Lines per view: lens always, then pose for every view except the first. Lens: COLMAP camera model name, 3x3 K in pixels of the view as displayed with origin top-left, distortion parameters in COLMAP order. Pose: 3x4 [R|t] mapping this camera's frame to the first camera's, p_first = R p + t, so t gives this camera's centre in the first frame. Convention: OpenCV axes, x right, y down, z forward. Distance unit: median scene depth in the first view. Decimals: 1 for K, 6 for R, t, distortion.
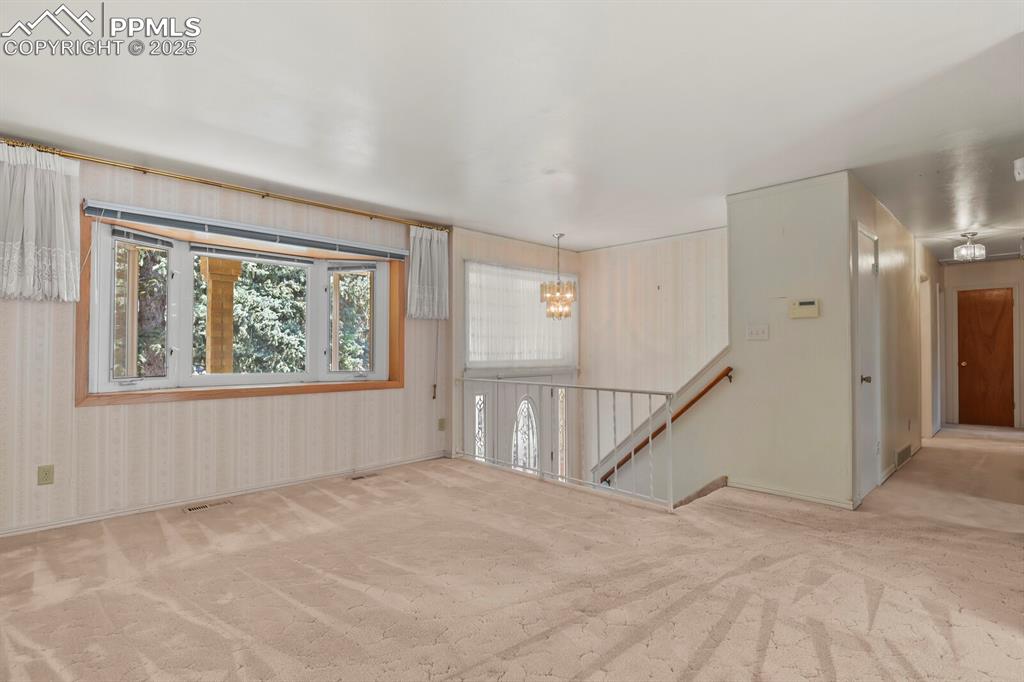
lens RADIAL K [[500.1, 0, 512.0], [0, 500.1, 342.9], [0, 0, 1]] dist [-0.015407, -0.001482]
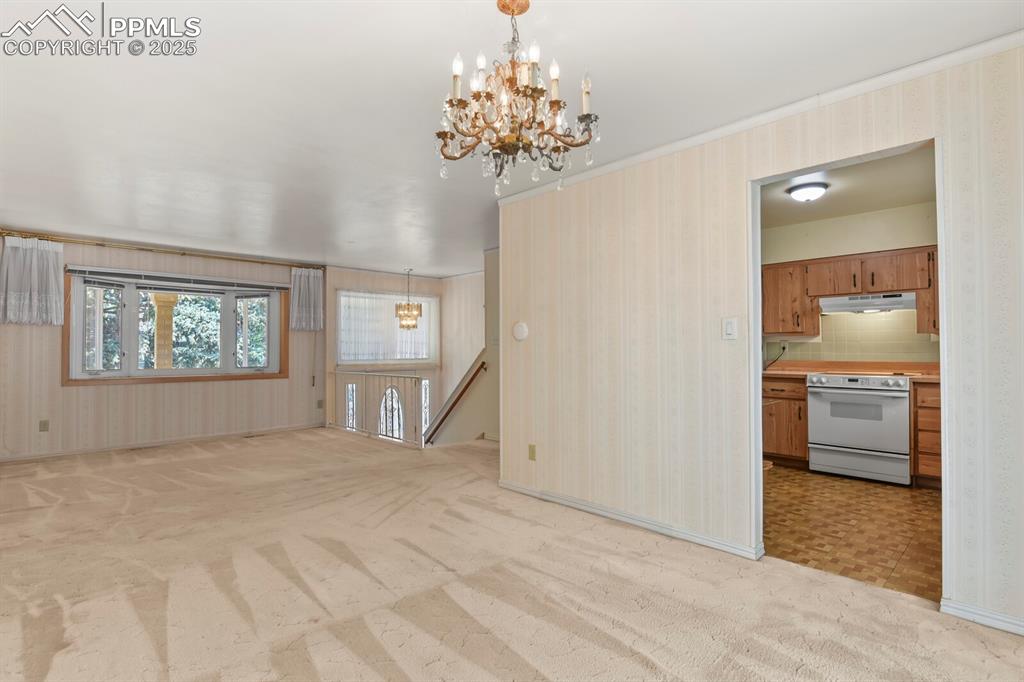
lens RADIAL K [[500.1, 0, 511.6], [0, 500.1, 342.5], [0, 0, 1]] dist [-0.015407, -0.001482]
pose [[0.999979, -0.006544, 0.000039, 0.539366], [0.006545, 0.999969, -0.004430, -0.004107], [-0.000010, 0.004430, 0.999990, -0.566152]]
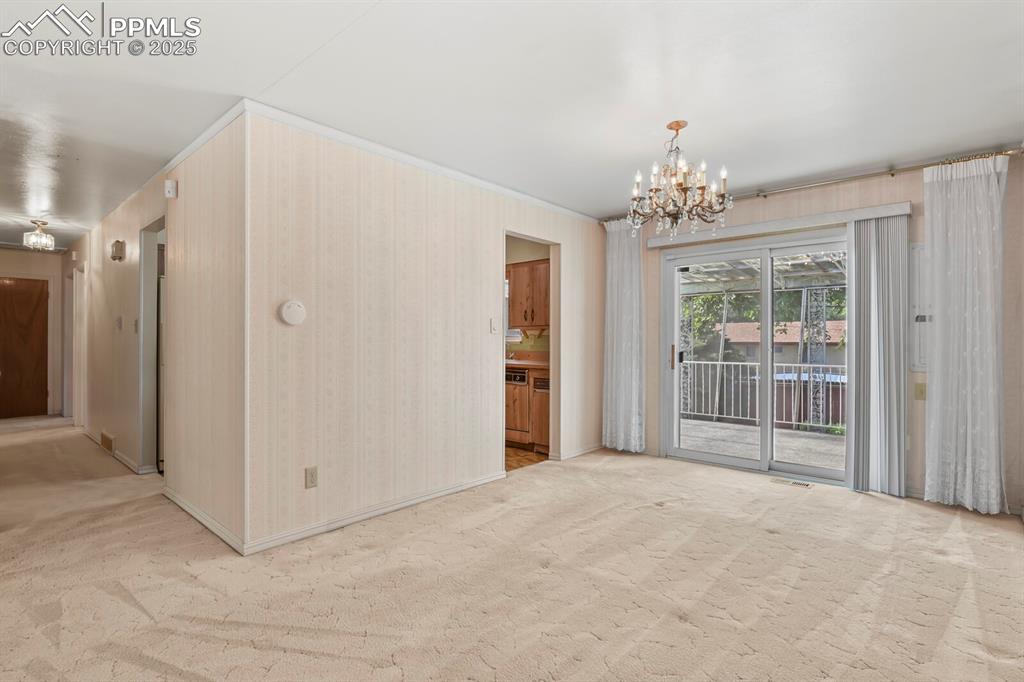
lens RADIAL K [[500.1, 0, 511.5], [0, 500.1, 337.8], [0, 0, 1]] dist [-0.015407, -0.001482]
pose [[-0.088945, 0.006058, 0.996018, -0.169721], [-0.014721, 0.999864, -0.007396, 0.004338], [-0.995928, -0.015320, -0.088844, 0.185777]]
